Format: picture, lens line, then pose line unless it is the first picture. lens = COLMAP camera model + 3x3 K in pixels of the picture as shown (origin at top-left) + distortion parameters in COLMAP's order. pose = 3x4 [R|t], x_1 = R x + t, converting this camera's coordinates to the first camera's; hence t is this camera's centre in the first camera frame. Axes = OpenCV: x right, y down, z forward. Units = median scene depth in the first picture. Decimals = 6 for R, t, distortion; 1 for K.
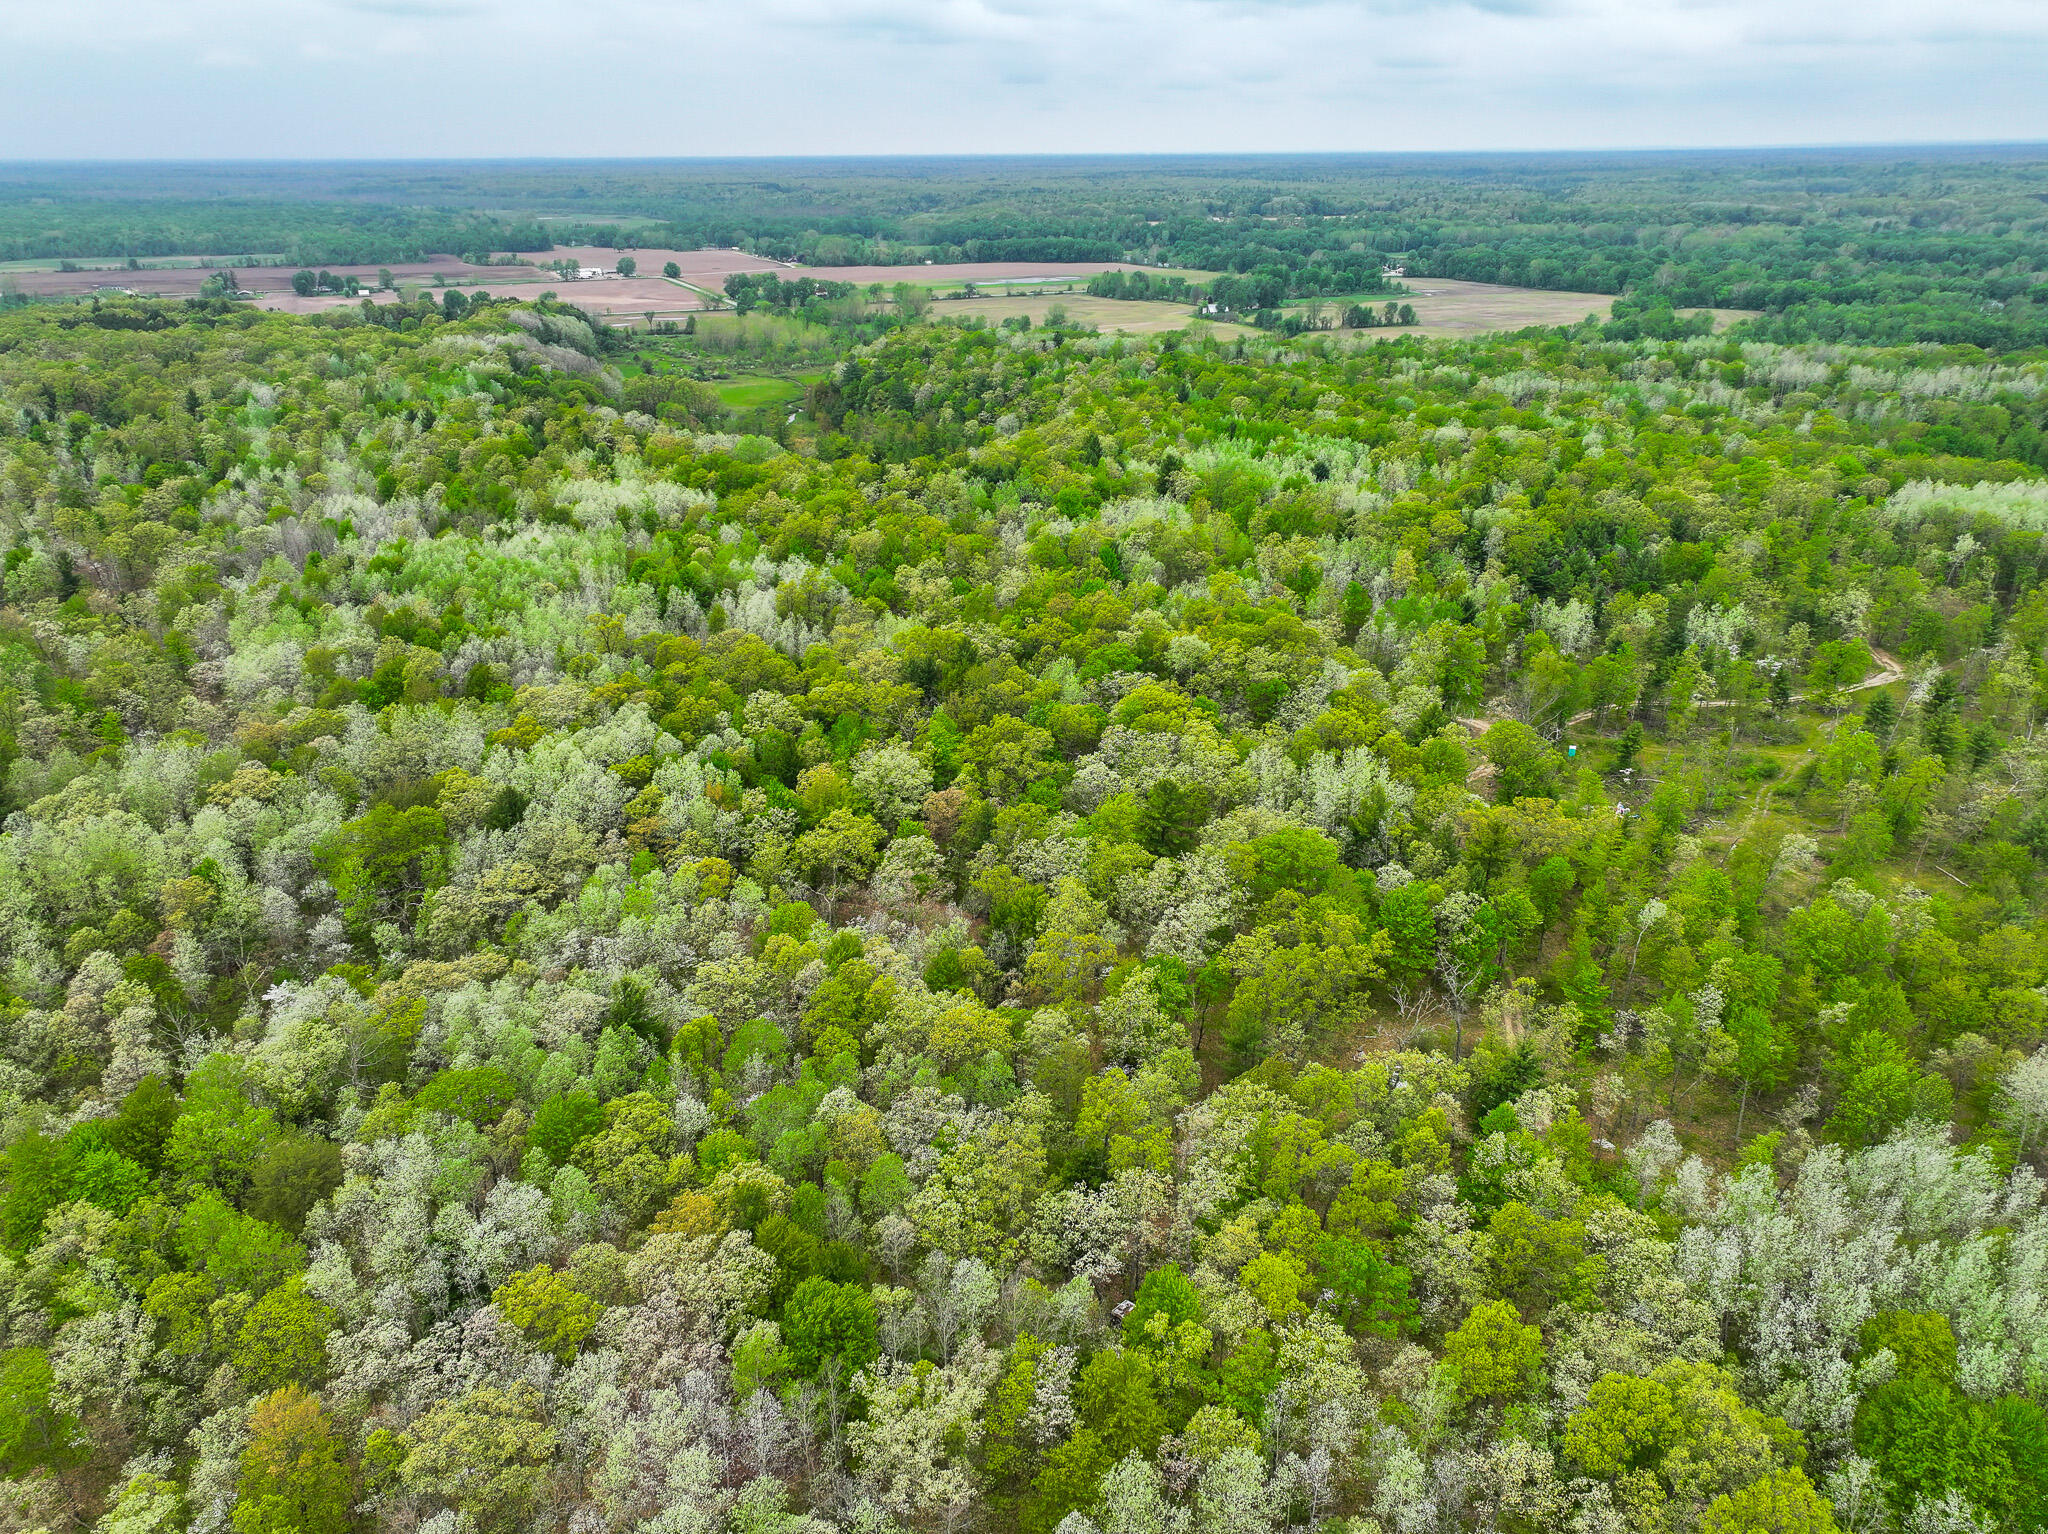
lens RADIAL K [[1432.4, 0, 1034.3], [0, 1432.4, 759.4], [0, 0, 1]] dist [0.001134, 0.011517]
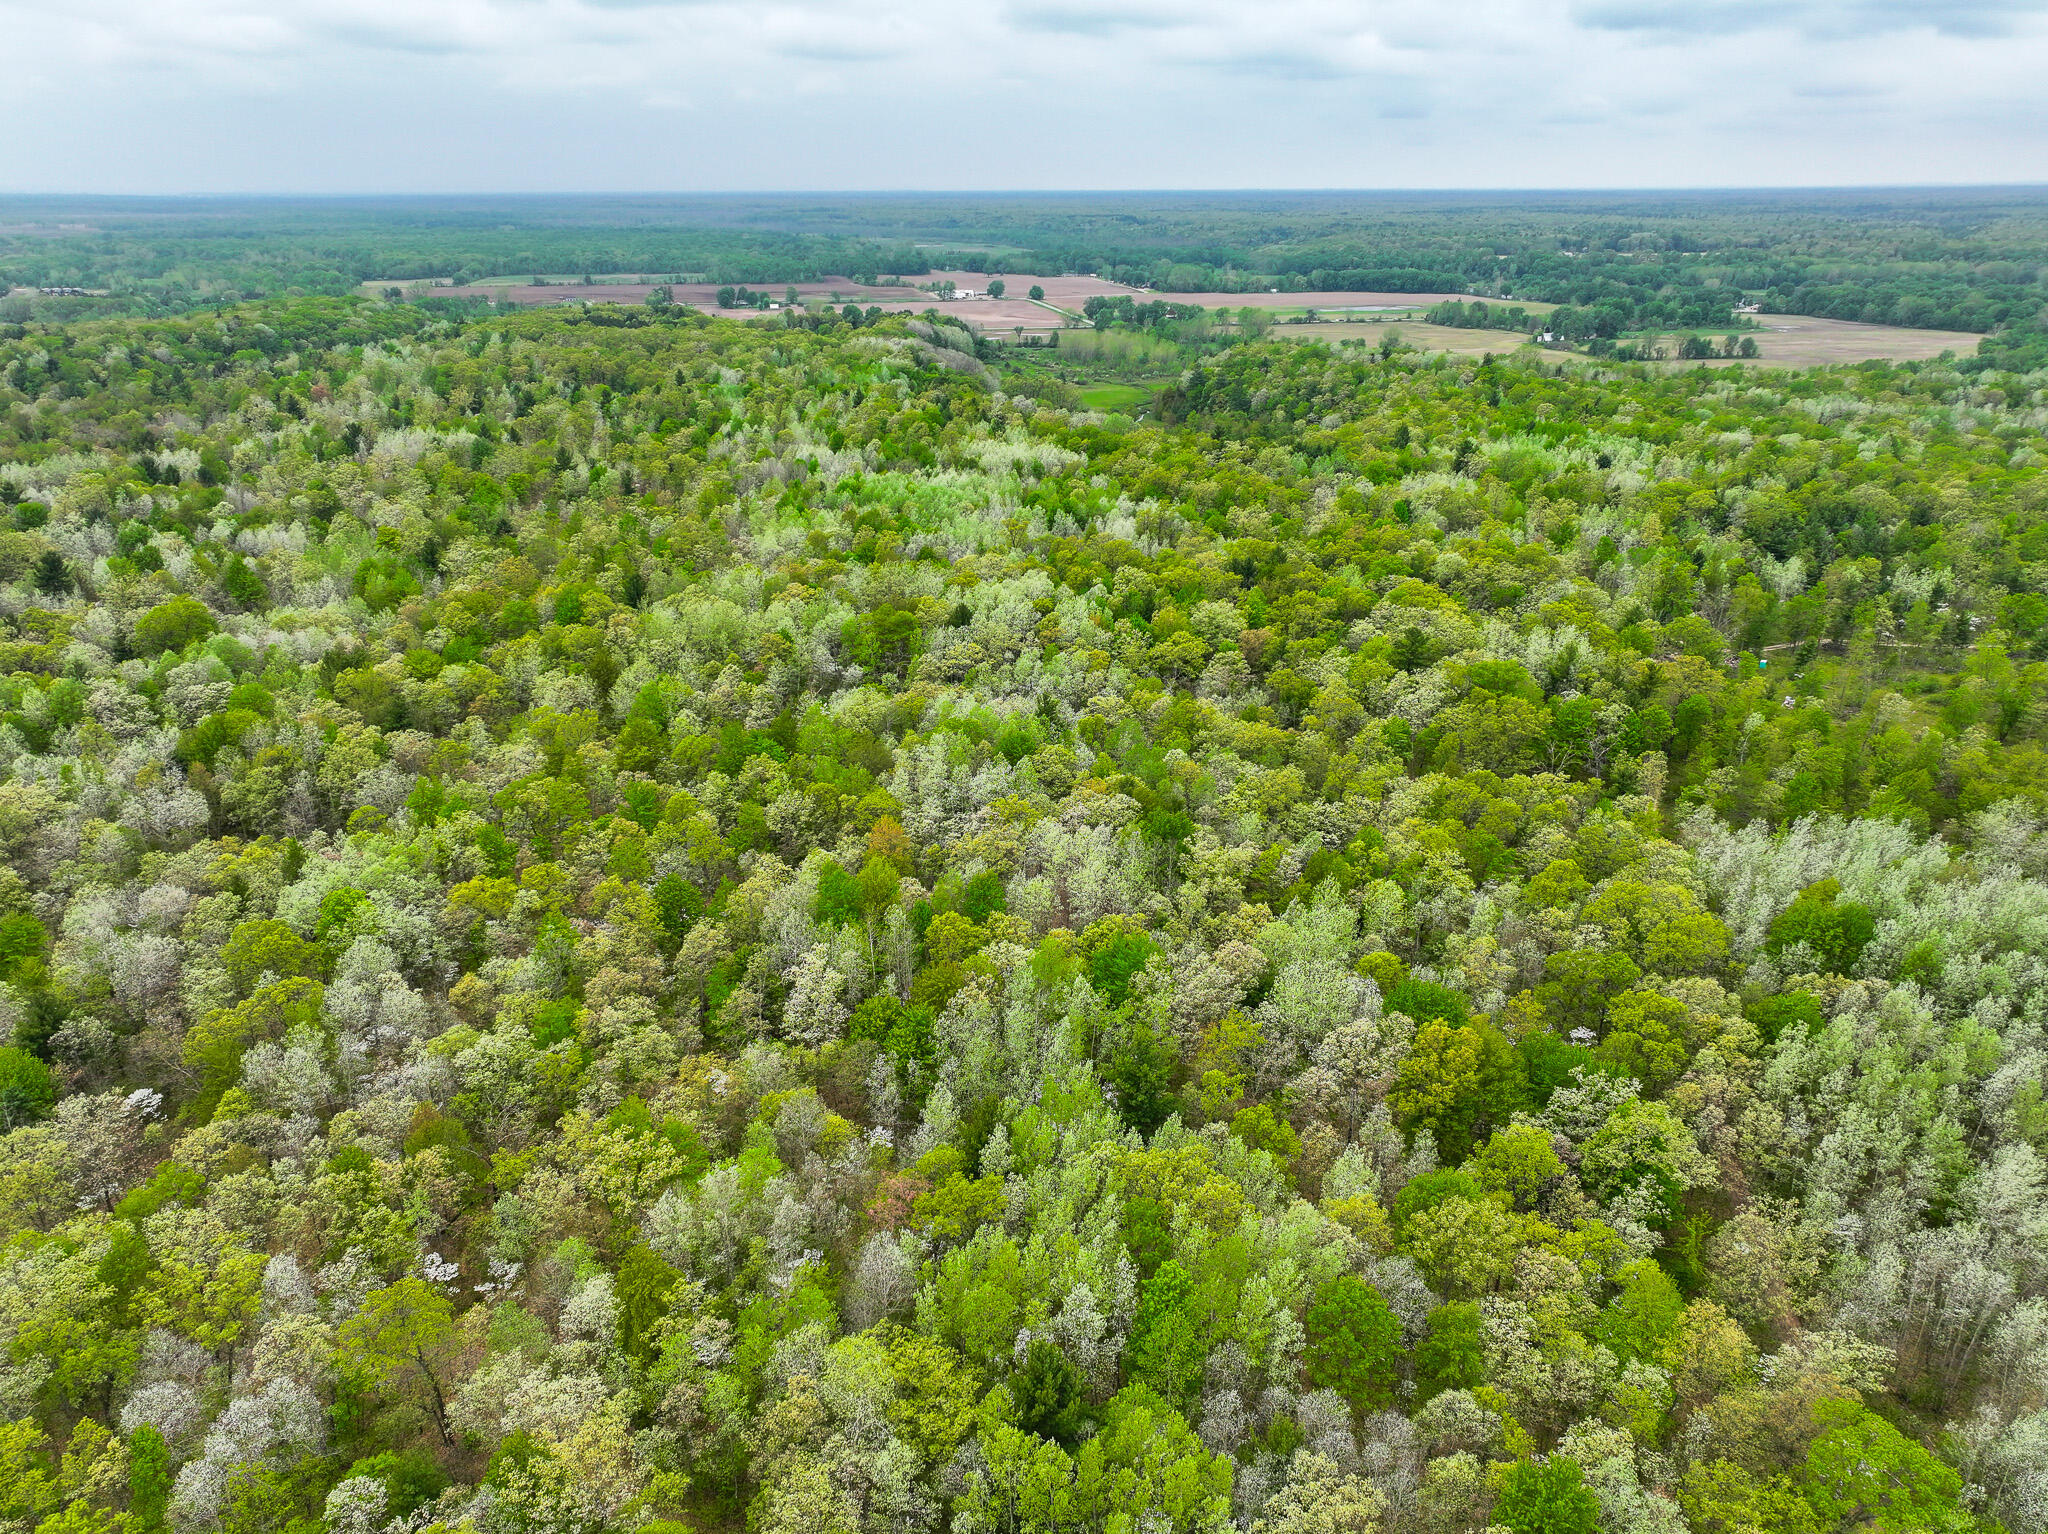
lens RADIAL K [[1432.4, 0, 1034.3], [0, 1432.4, 759.4], [0, 0, 1]] dist [0.001134, 0.011517]
pose [[0.974163, 0.087445, -0.208228, 0.010743], [-0.091728, 0.995723, -0.010985, 0.063435], [0.206377, 0.029802, 0.978019, -0.147476]]
